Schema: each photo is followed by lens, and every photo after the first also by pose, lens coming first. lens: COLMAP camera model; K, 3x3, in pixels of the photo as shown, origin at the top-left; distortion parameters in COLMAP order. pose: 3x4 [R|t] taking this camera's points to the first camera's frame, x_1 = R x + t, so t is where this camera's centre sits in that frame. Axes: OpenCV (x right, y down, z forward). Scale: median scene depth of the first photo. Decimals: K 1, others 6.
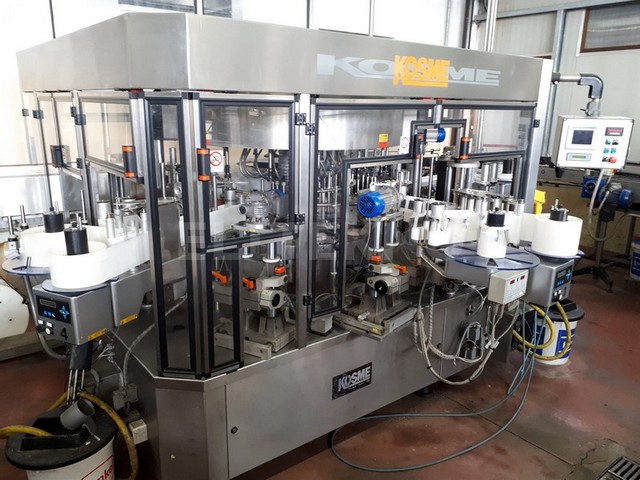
lens RADIAL K [[510.0, 0, 316.8], [0, 510.0, 244.2], [0, 0, 1]] dist [0.178036, -0.353019]
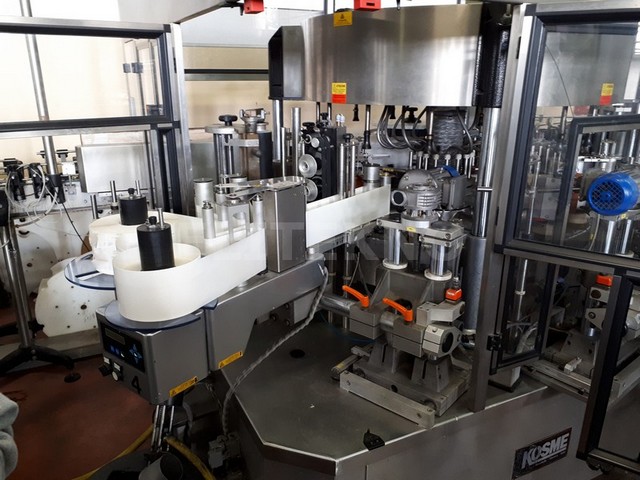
lens RADIAL K [[510.0, 0, 316.8], [0, 510.0, 244.2], [0, 0, 1]] dist [0.178036, -0.353019]
pose [[0.978836, 0.049504, -0.198570, -0.112181], [-0.038959, 0.997633, 0.056664, -0.040525], [0.200905, -0.047729, 0.978447, 0.329571]]
